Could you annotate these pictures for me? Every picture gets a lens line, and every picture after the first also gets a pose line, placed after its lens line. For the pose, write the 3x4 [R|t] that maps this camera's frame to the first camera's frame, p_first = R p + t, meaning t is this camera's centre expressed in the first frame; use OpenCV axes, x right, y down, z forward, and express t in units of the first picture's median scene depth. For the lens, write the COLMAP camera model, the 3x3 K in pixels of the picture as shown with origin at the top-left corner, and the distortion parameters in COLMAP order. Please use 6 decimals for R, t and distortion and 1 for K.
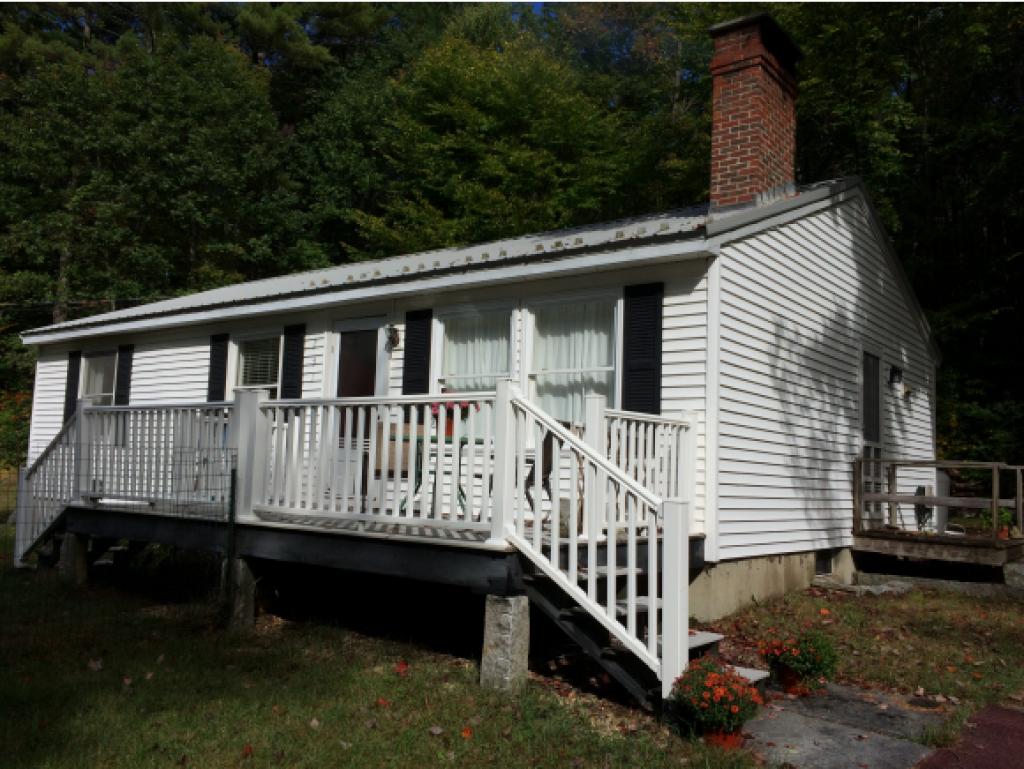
lens RADIAL K [[869.0, 0, 512.0], [0, 869.0, 384.5], [0, 0, 1]] dist [0.075130, -0.099850]
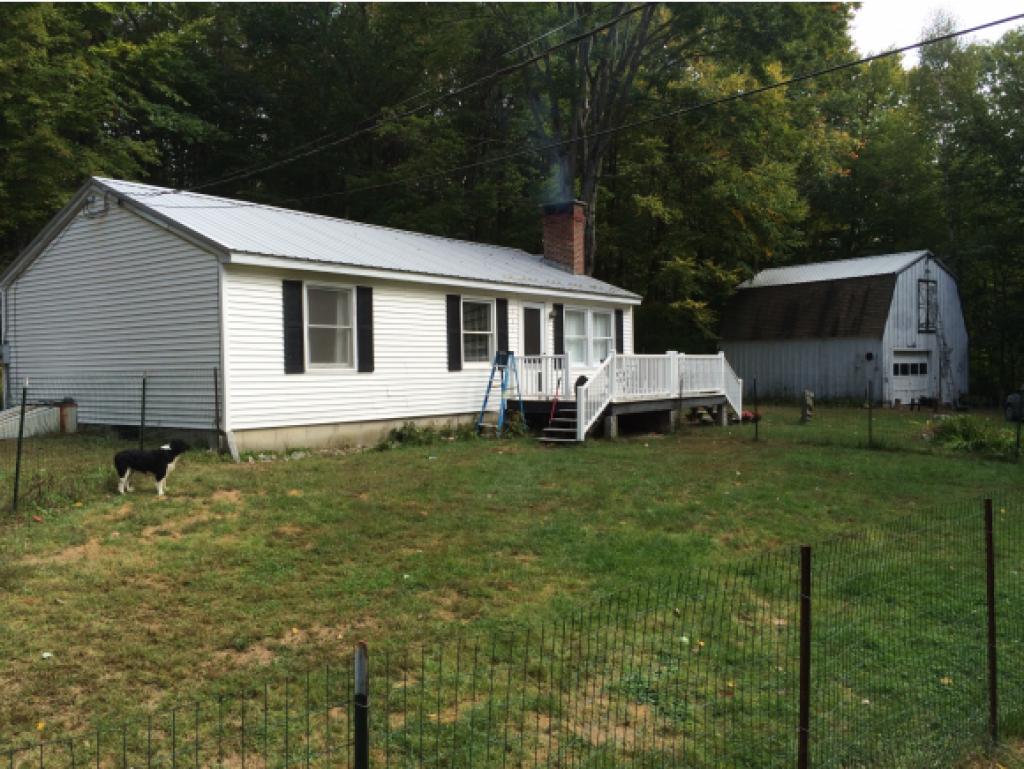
lens RADIAL K [[869.0, 0, 512.0], [0, 869.0, 384.5], [0, 0, 1]] dist [0.075130, -0.099850]
pose [[-0.006433, -0.058786, 0.998250, -0.734025], [-0.094530, 0.993836, 0.057917, -0.000083], [-0.995501, -0.093992, -0.011951, 0.358847]]
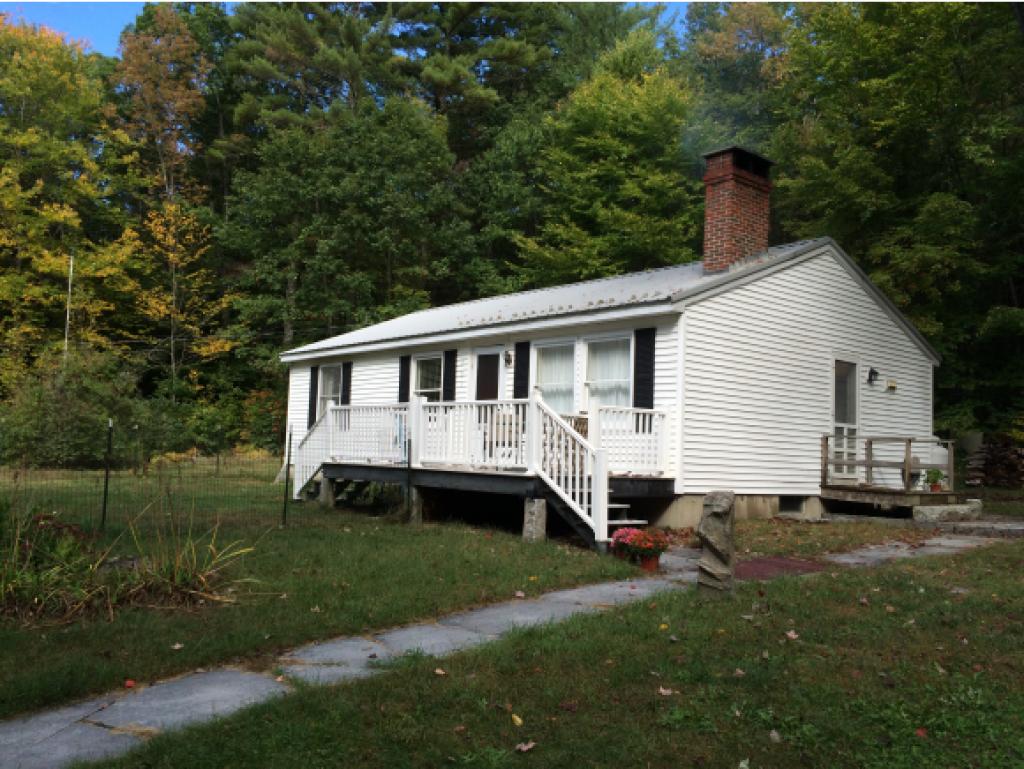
lens RADIAL K [[877.0, 0, 505.5], [0, 877.0, 381.5], [0, 0, 1]] dist [0.066795, -0.086348]
pose [[0.975370, -0.017118, -0.219912, 0.069579], [0.019582, 0.999767, 0.009029, -0.009443], [0.219706, -0.013113, 0.975478, -0.183947]]
